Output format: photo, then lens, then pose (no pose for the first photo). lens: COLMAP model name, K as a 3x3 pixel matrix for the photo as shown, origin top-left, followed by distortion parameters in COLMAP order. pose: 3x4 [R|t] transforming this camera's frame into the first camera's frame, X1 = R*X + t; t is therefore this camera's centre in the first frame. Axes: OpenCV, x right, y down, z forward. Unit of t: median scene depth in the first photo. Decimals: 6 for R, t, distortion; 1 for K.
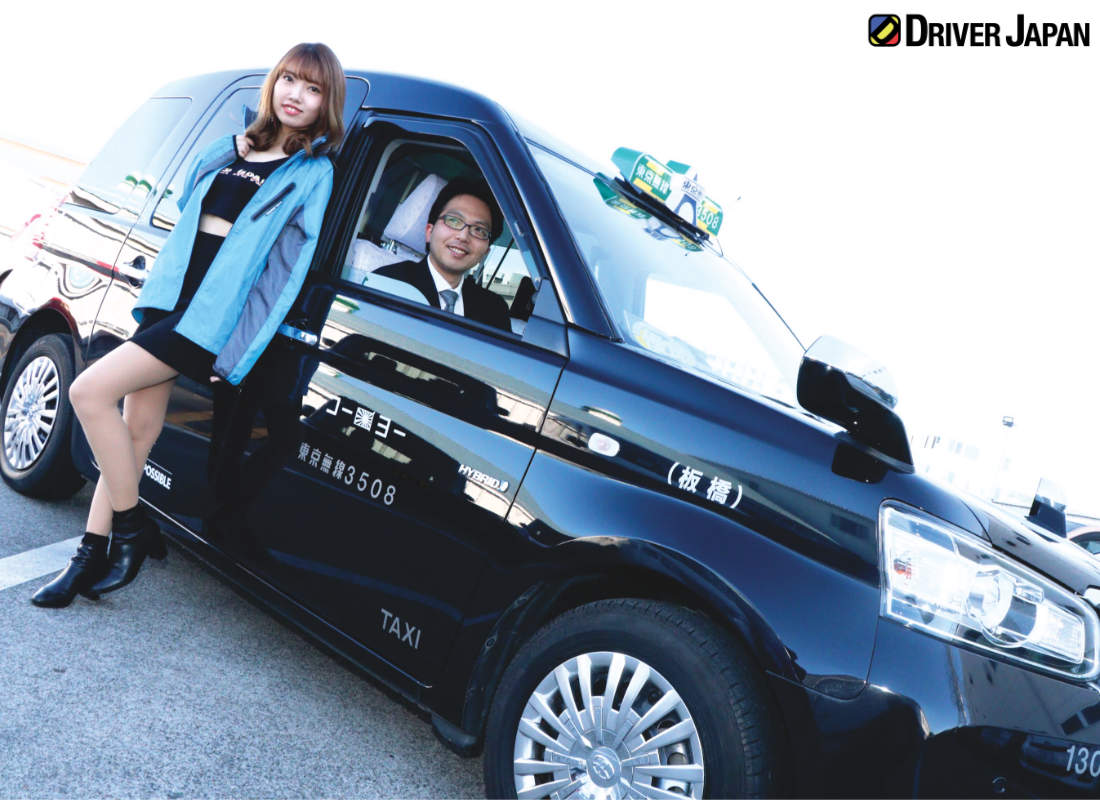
lens RADIAL K [[1008.3, 0, 612.0], [0, 1008.3, 400.1], [0, 0, 1]] dist [-0.201225, 0.135262]
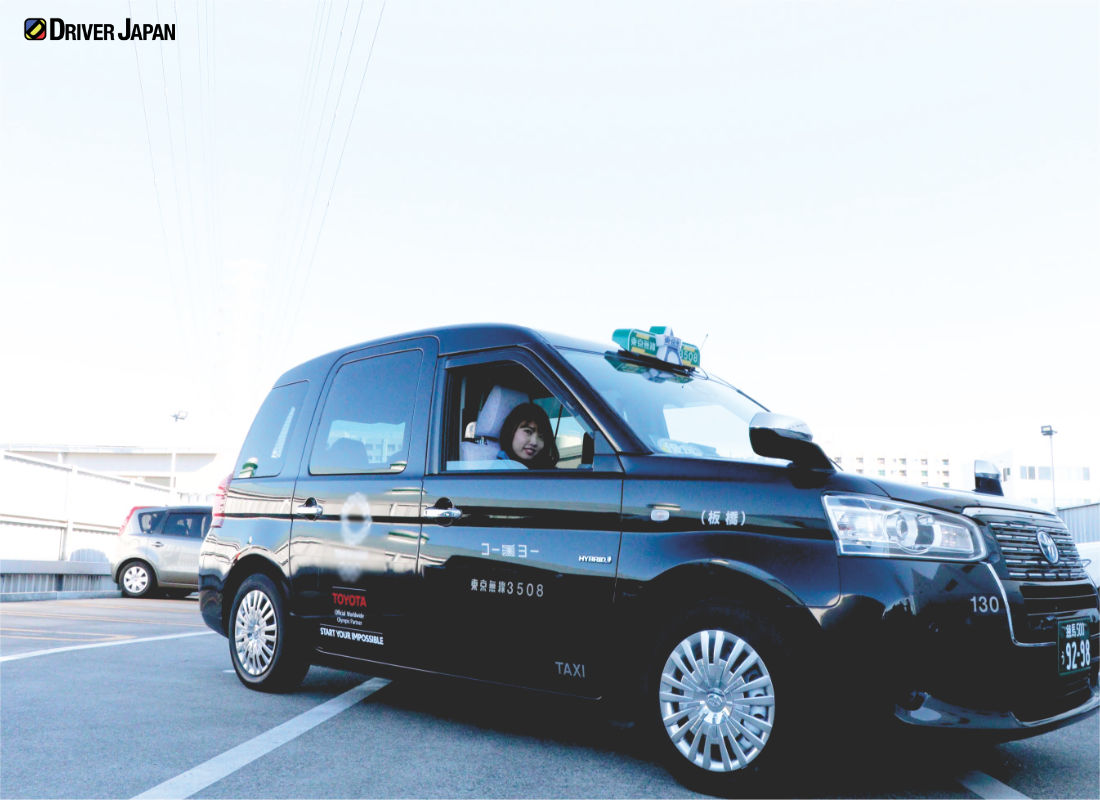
lens RADIAL K [[998.0, 0, 550.6], [0, 998.0, 424.6], [0, 0, 1]] dist [-0.168687, 0.115797]
pose [[0.950775, -0.296025, -0.091628, 0.012396], [0.282192, 0.949279, -0.138702, 0.064427], [0.128039, 0.106018, 0.986086, -0.526223]]
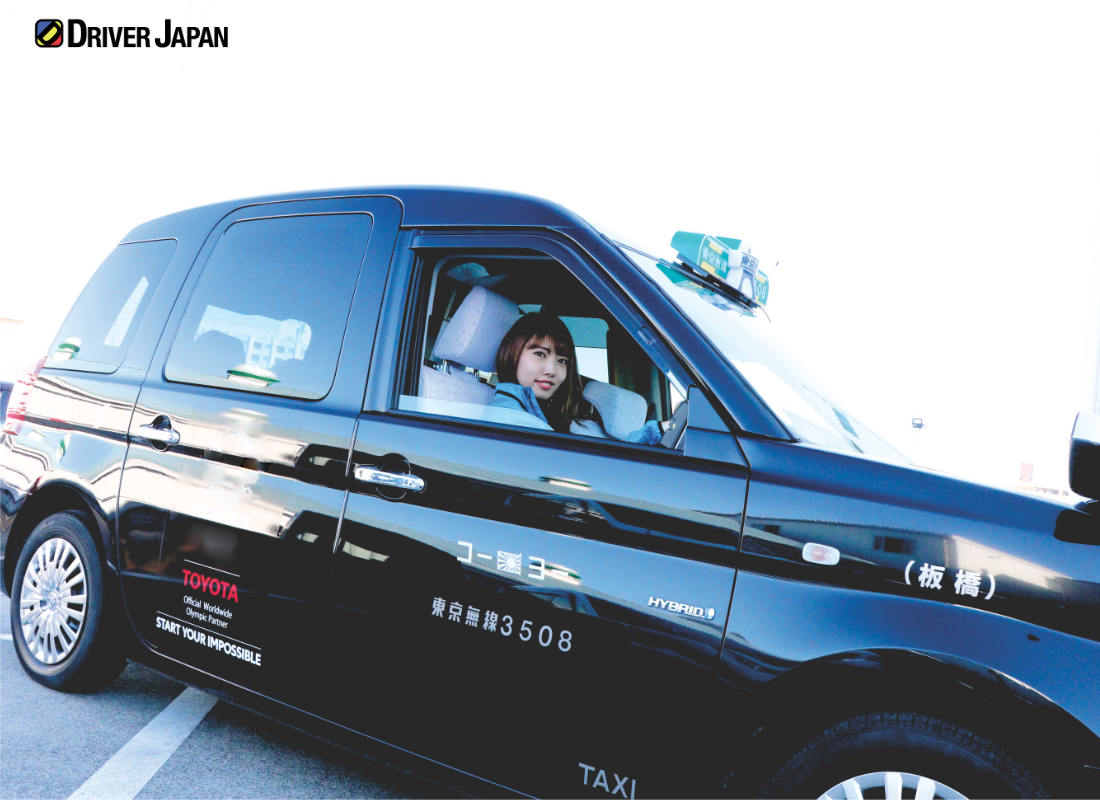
lens RADIAL K [[998.0, 0, 550.6], [0, 998.0, 424.6], [0, 0, 1]] dist [-0.168687, 0.115797]
pose [[0.985399, -0.159540, 0.059470, -0.241191], [0.161413, 0.986486, -0.028122, -0.074622], [-0.054180, 0.037310, 0.997834, 0.066041]]
